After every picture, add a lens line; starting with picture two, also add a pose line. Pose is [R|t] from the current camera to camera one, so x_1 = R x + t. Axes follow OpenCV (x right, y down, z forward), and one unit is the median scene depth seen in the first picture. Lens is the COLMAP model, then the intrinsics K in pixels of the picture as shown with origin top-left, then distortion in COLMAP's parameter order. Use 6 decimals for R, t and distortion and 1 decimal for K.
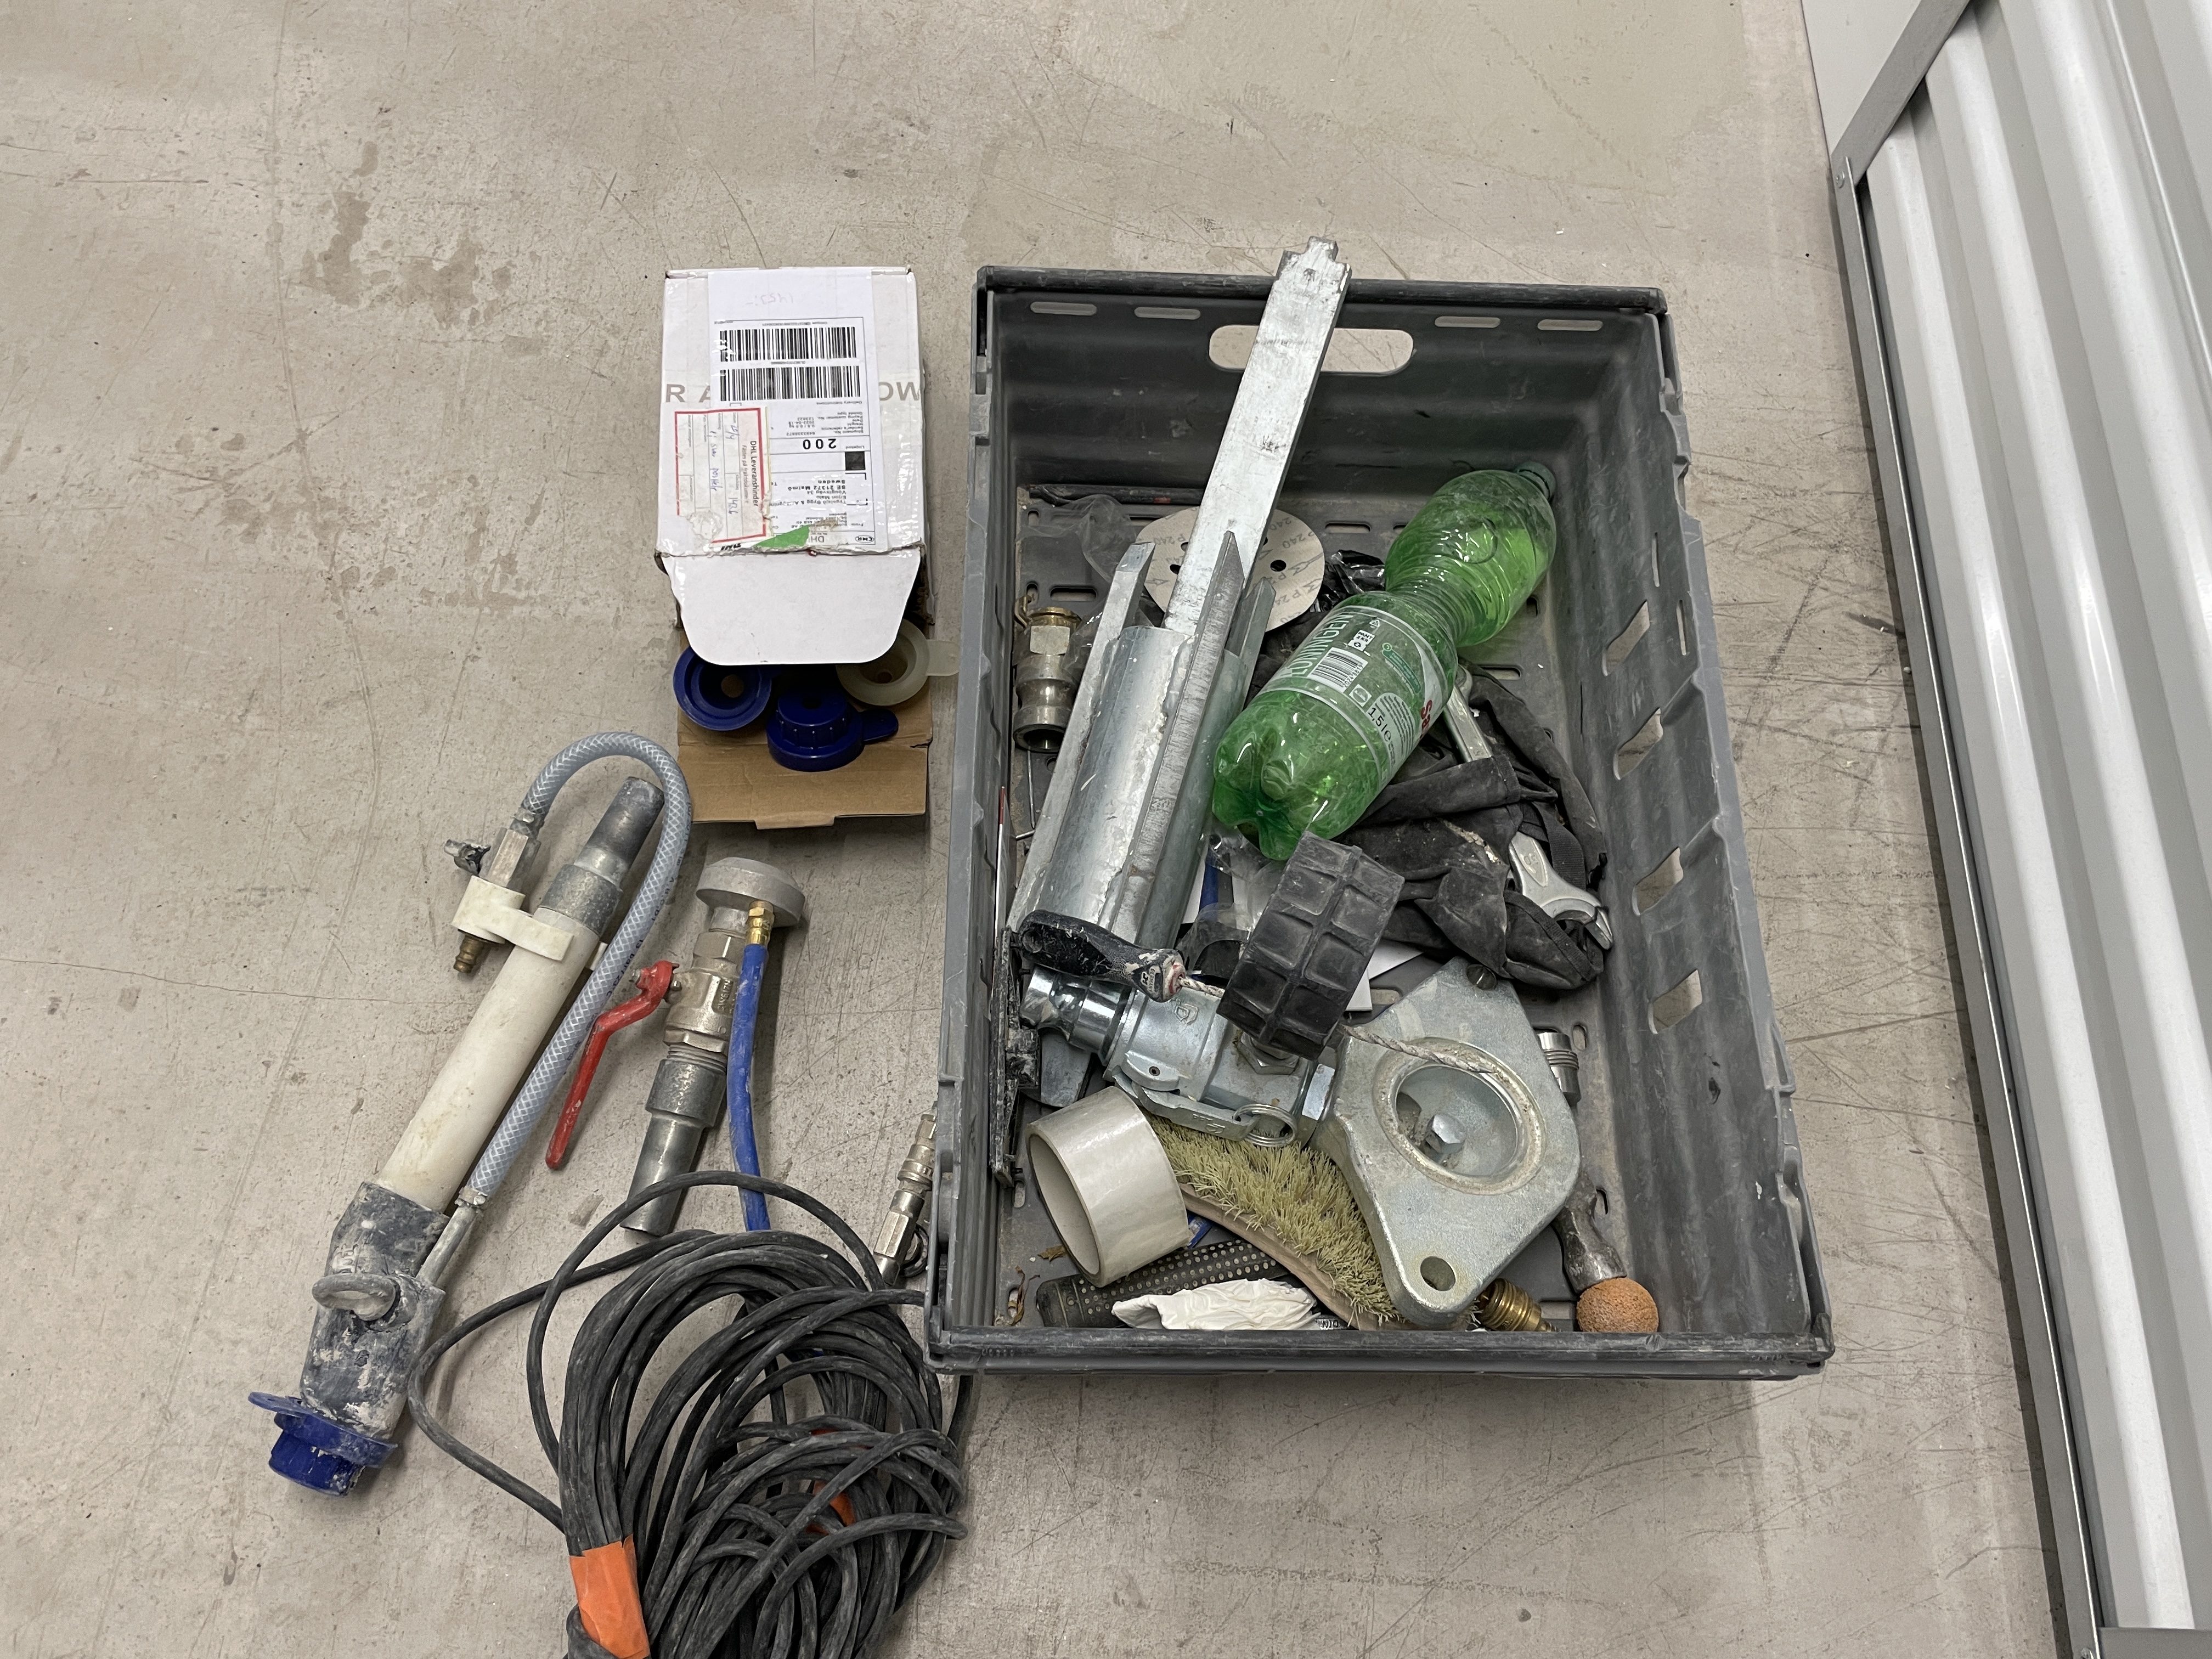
lens RADIAL K [[1672.6, 0, 1120.3], [0, 1672.6, 841.5], [0, 0, 1]] dist [0.081523, -0.115682]
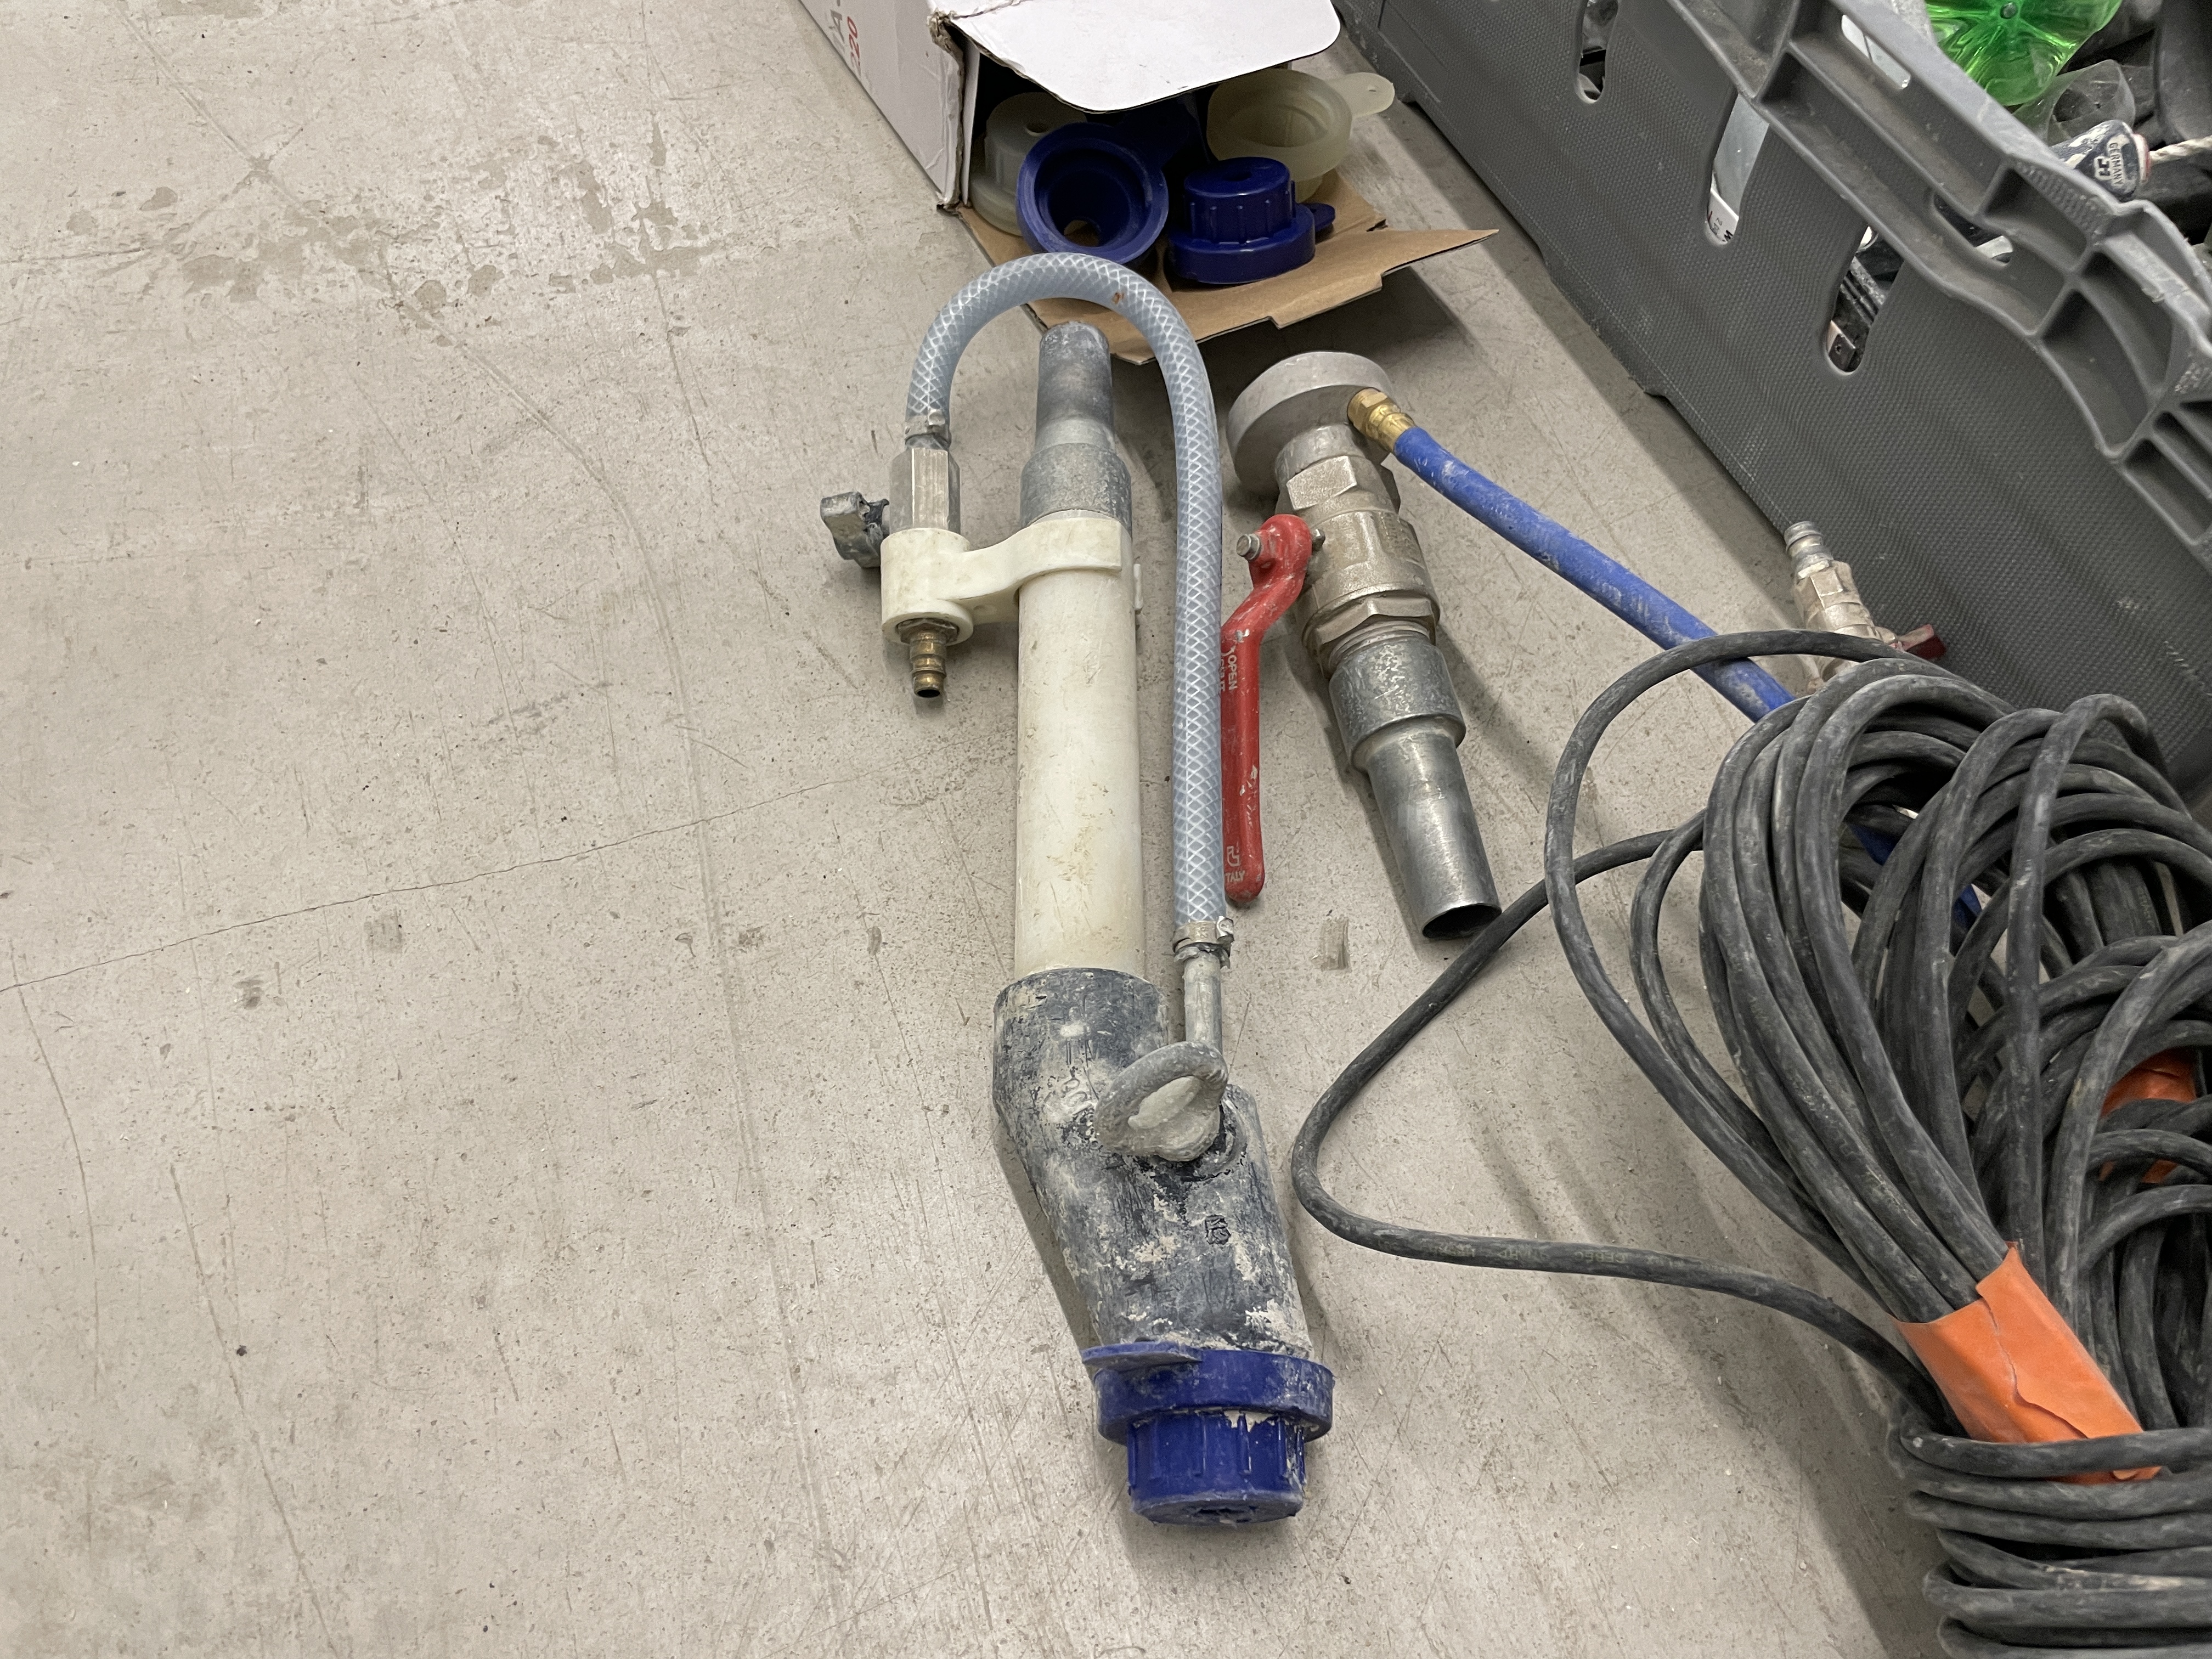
lens RADIAL K [[1672.6, 0, 1102.7], [0, 1672.6, 844.7], [0, 0, 1]] dist [0.081523, -0.115682]
pose [[0.916158, -0.359175, 0.177897, -0.490867], [0.380072, 0.919423, -0.101025, 0.221733], [-0.127277, 0.160168, 0.978850, 0.467139]]
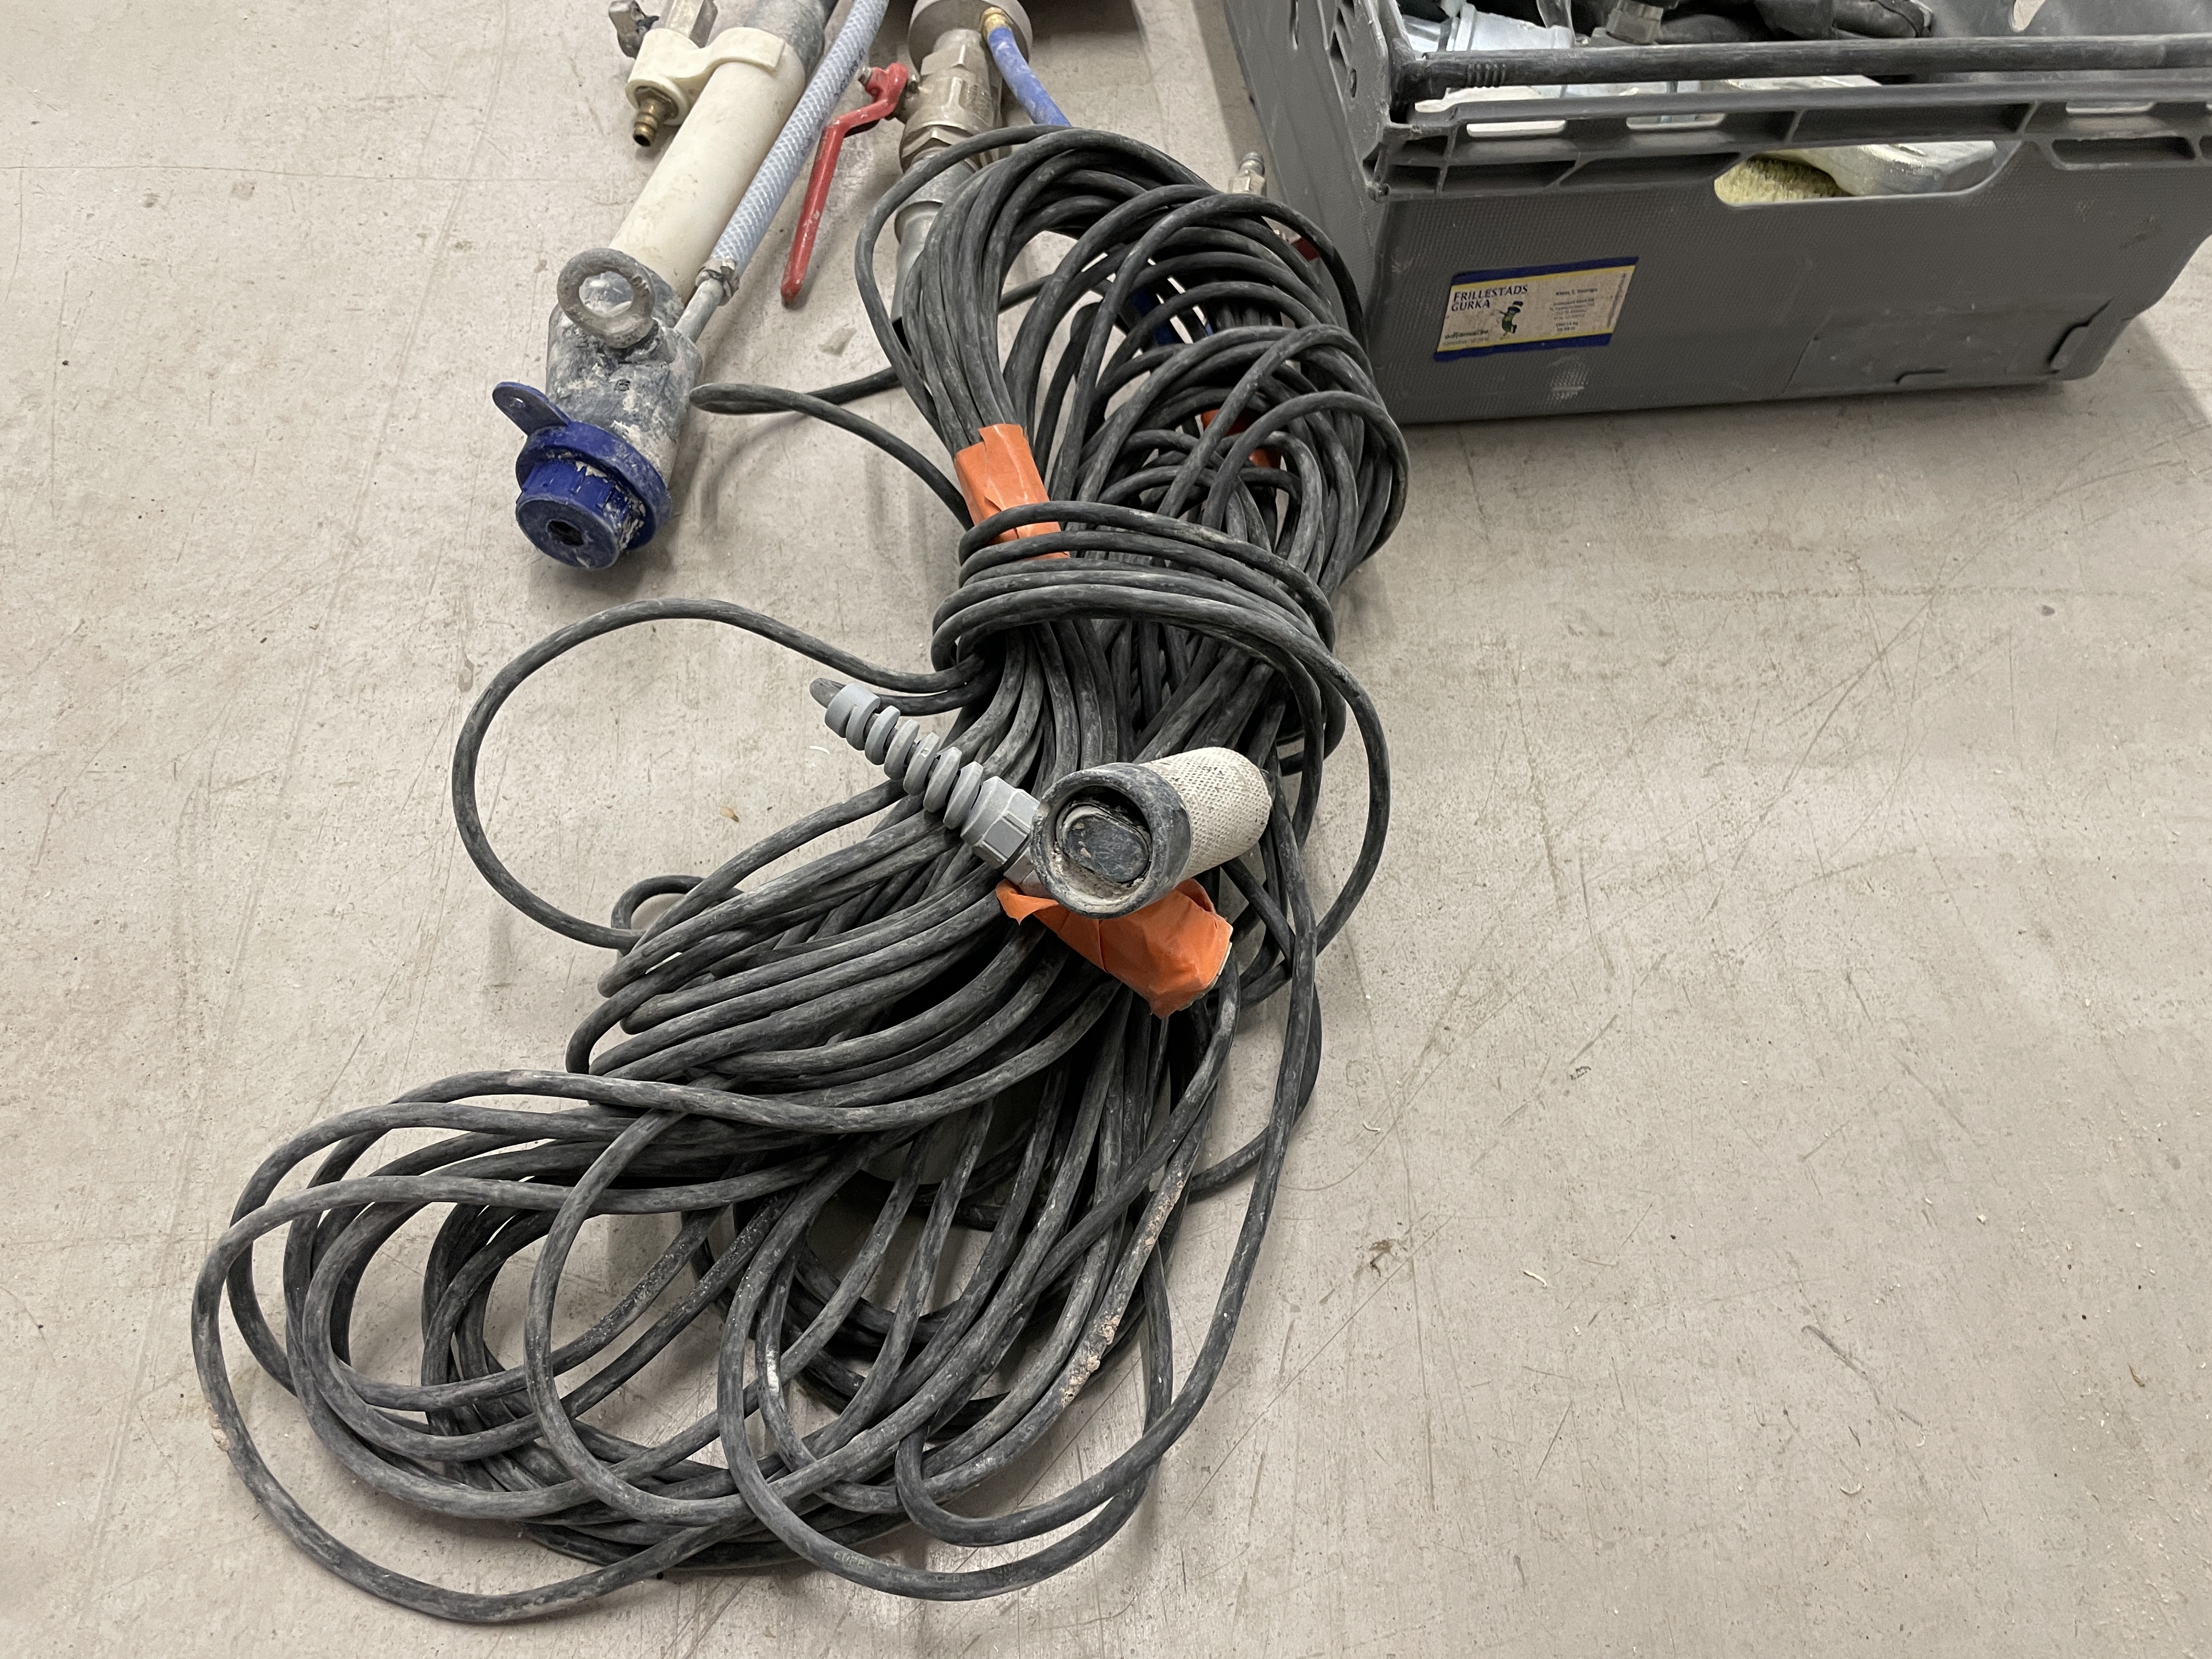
lens RADIAL K [[1672.6, 0, 1106.6], [0, 1672.6, 841.1], [0, 0, 1]] dist [0.081523, -0.115682]
pose [[0.989627, -0.115631, 0.085247, -0.294212], [0.127384, 0.980658, -0.148607, 0.616771], [-0.066415, 0.157925, 0.985215, 0.224342]]
